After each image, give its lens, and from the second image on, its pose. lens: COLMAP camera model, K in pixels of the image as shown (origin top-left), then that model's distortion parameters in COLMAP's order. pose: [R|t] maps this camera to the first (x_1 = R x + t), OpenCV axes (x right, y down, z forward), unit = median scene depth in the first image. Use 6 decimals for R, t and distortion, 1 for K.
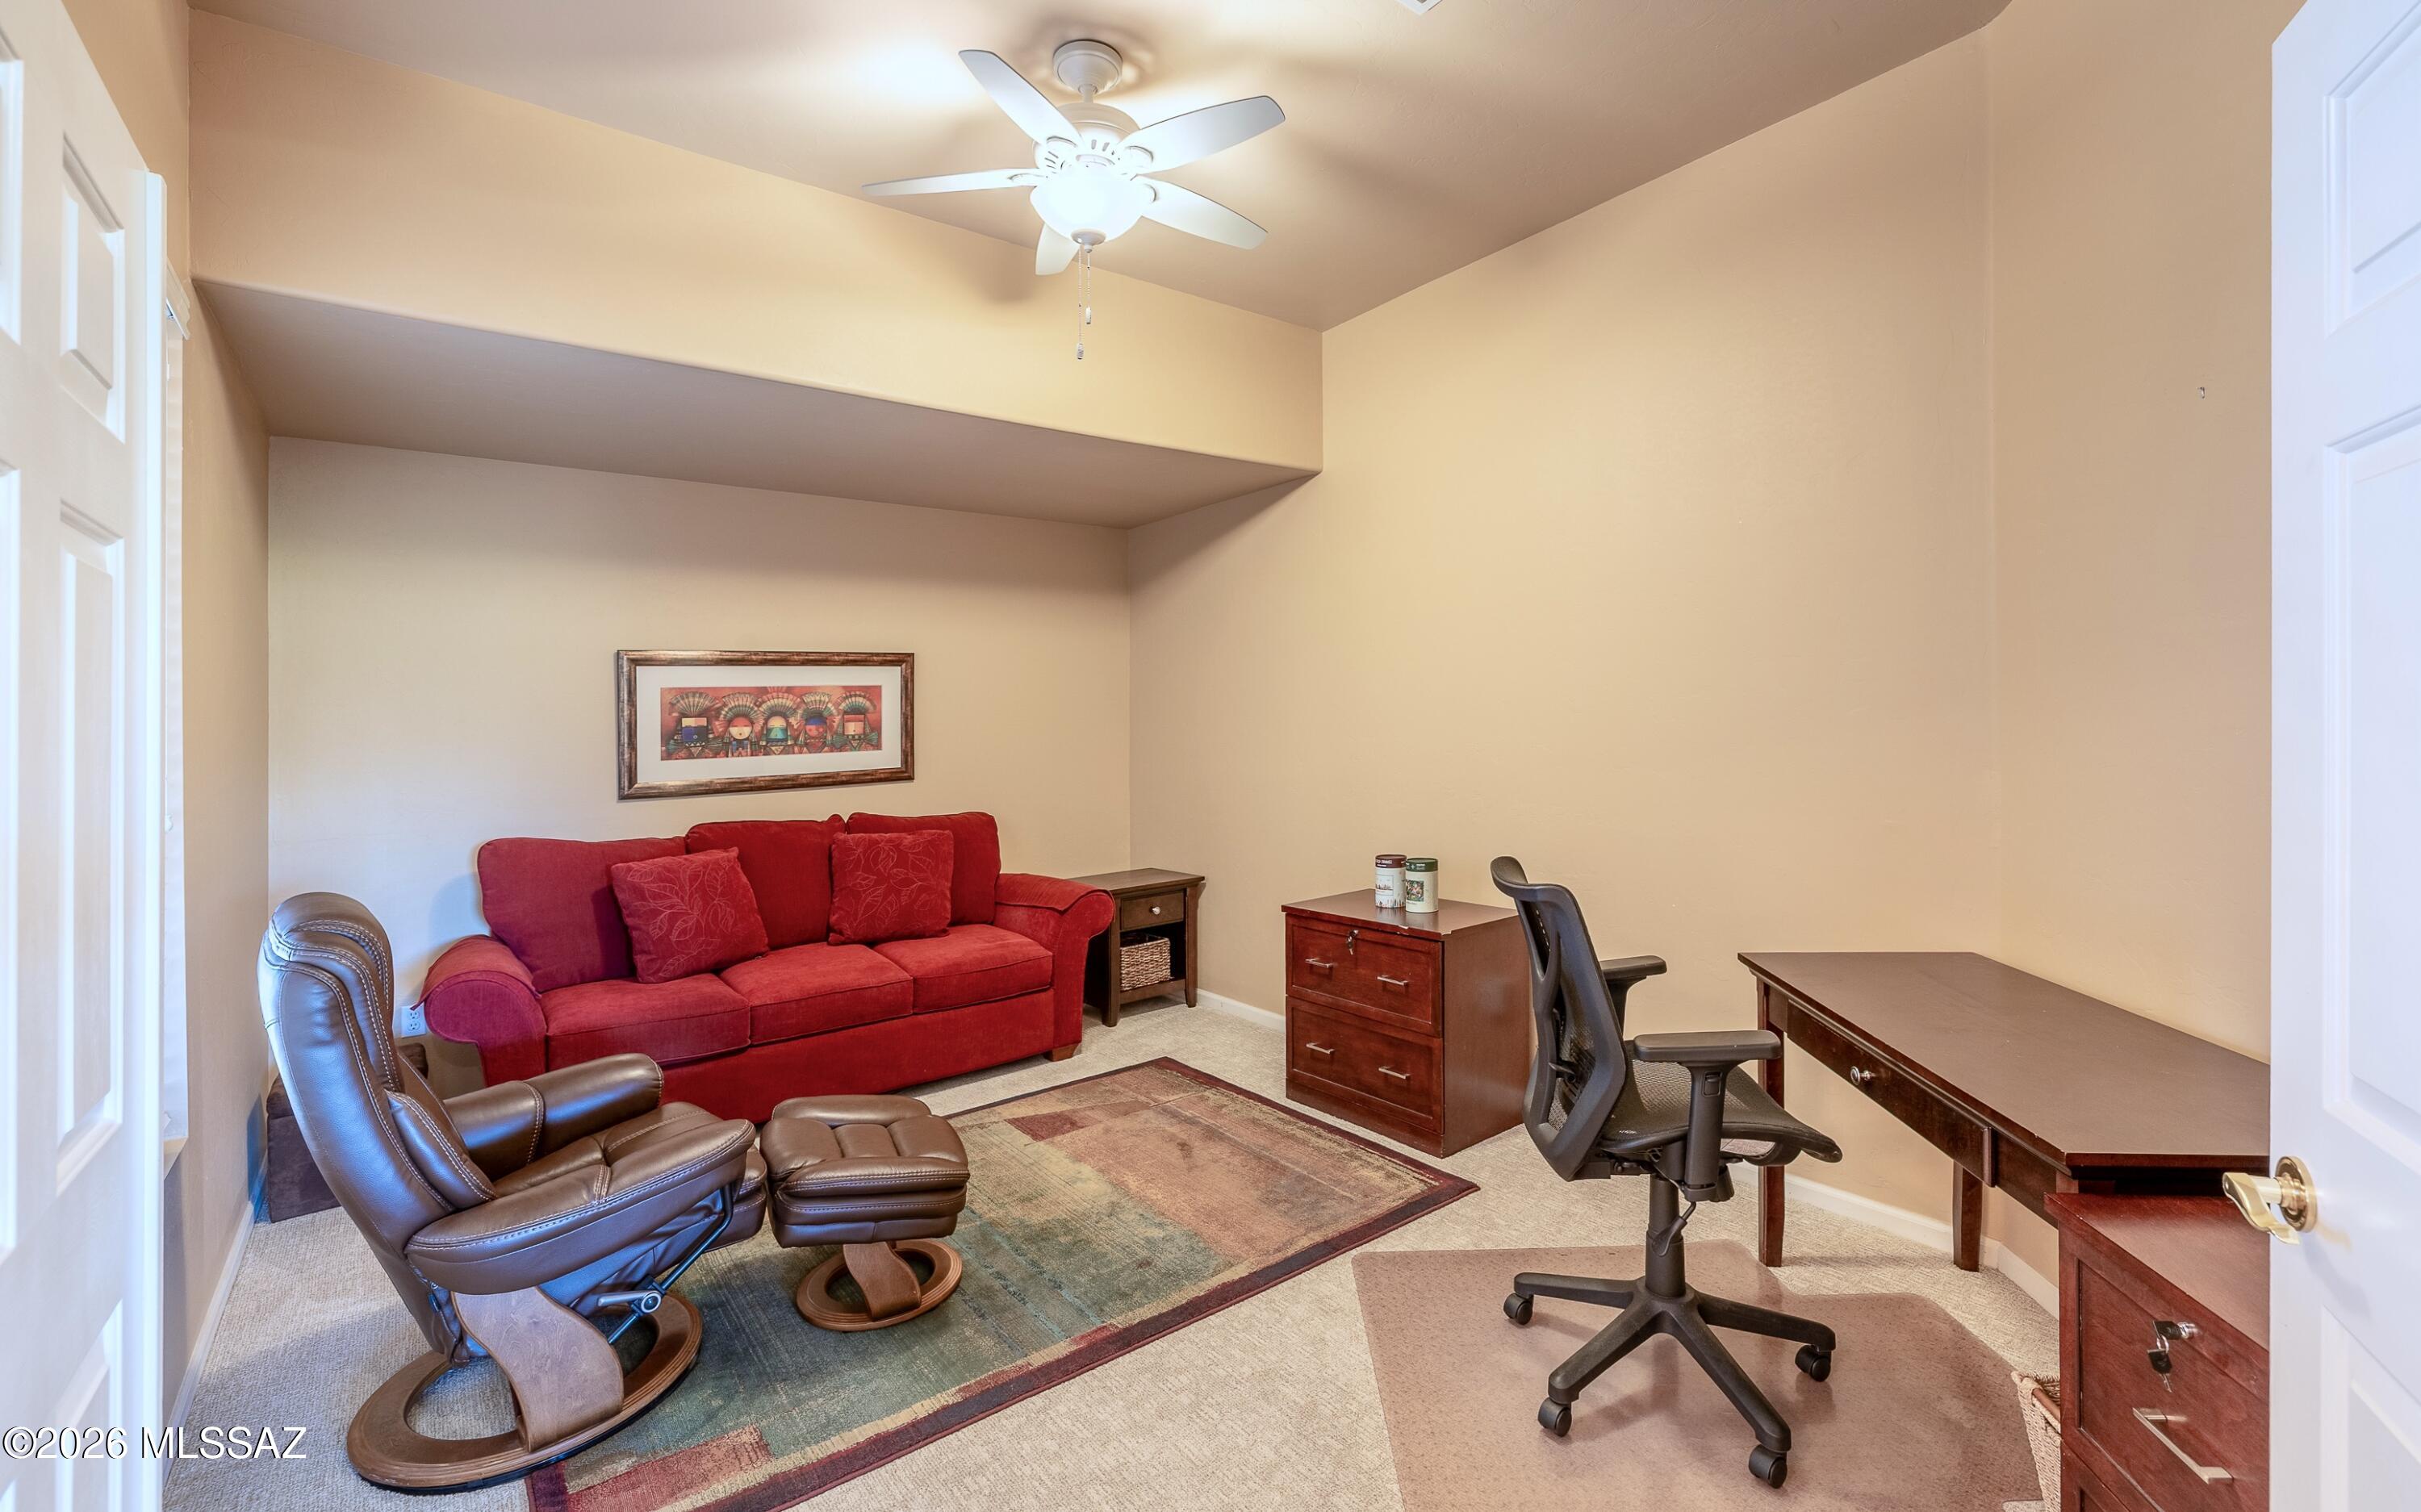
lens RADIAL K [[1027.8, 0, 1209.1], [0, 1027.8, 687.7], [0, 0, 1]] dist [0.011491, -0.006624]
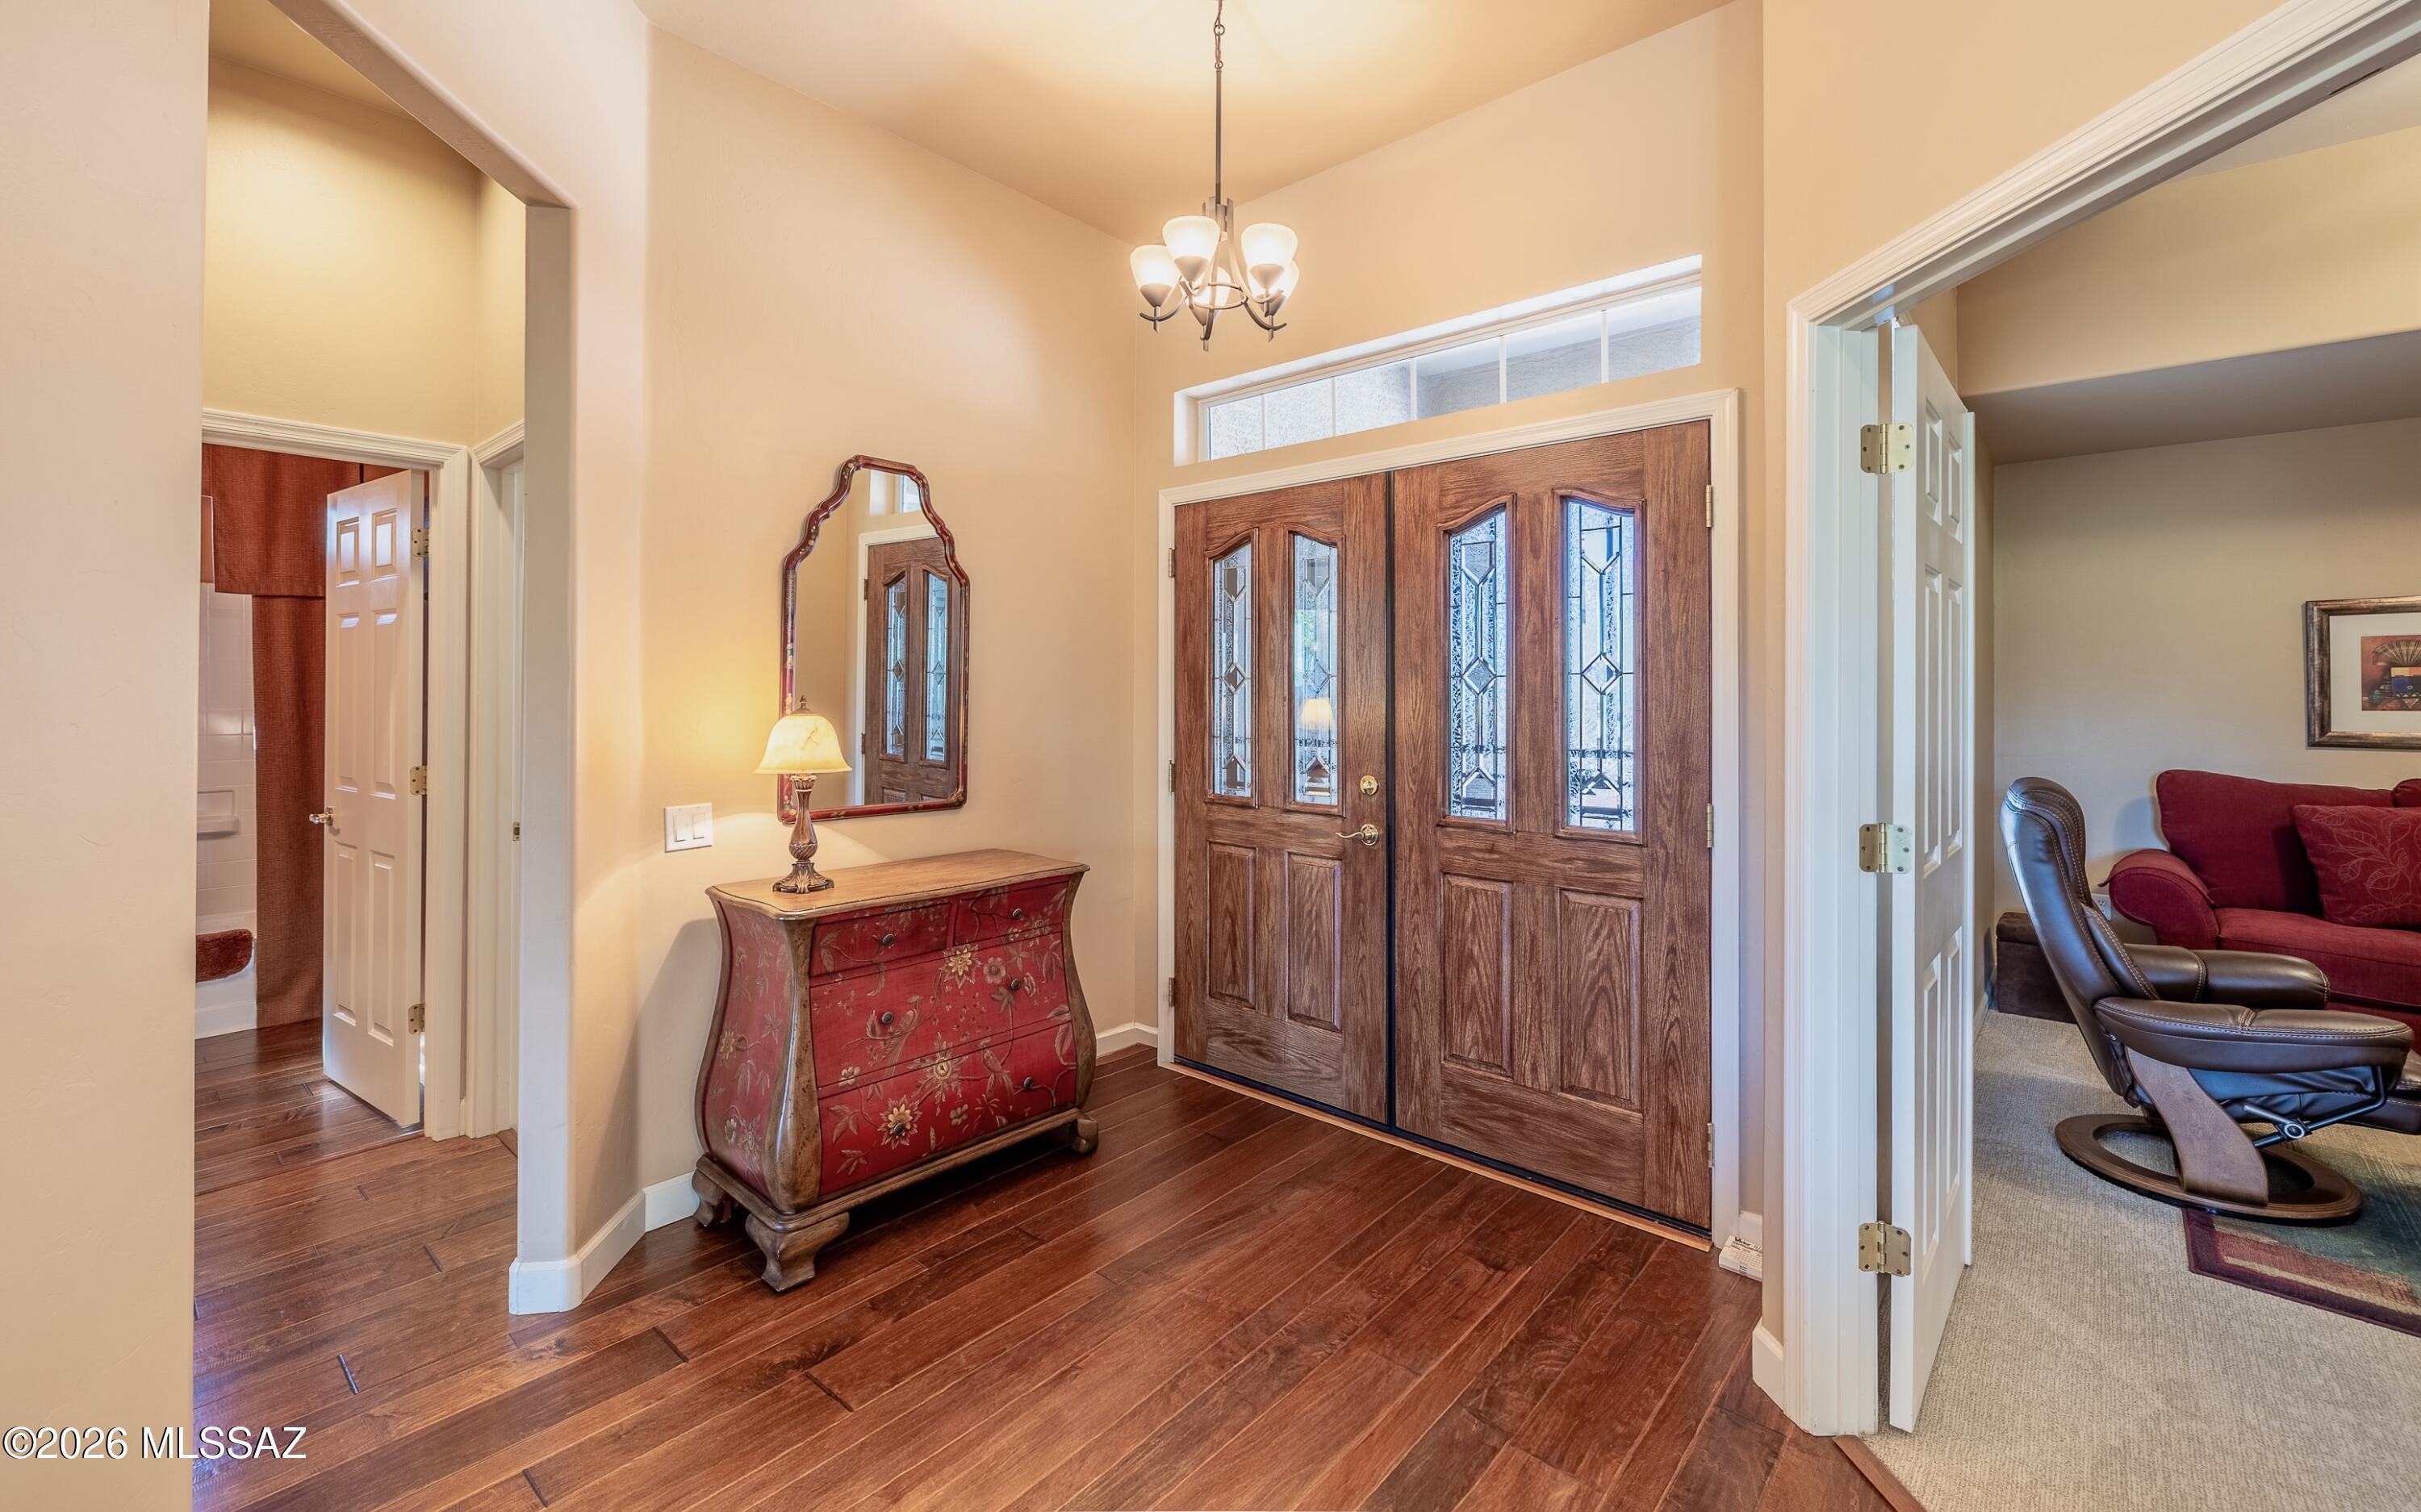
lens RADIAL K [[1027.8, 0, 1209.1], [0, 1027.8, 687.7], [0, 0, 1]] dist [0.011491, -0.006624]
pose [[0.198185, 0.025468, -0.979834, 0.261489], [0.025409, 0.999193, 0.031111, -0.011765], [0.979835, -0.031062, 0.197378, -0.332140]]
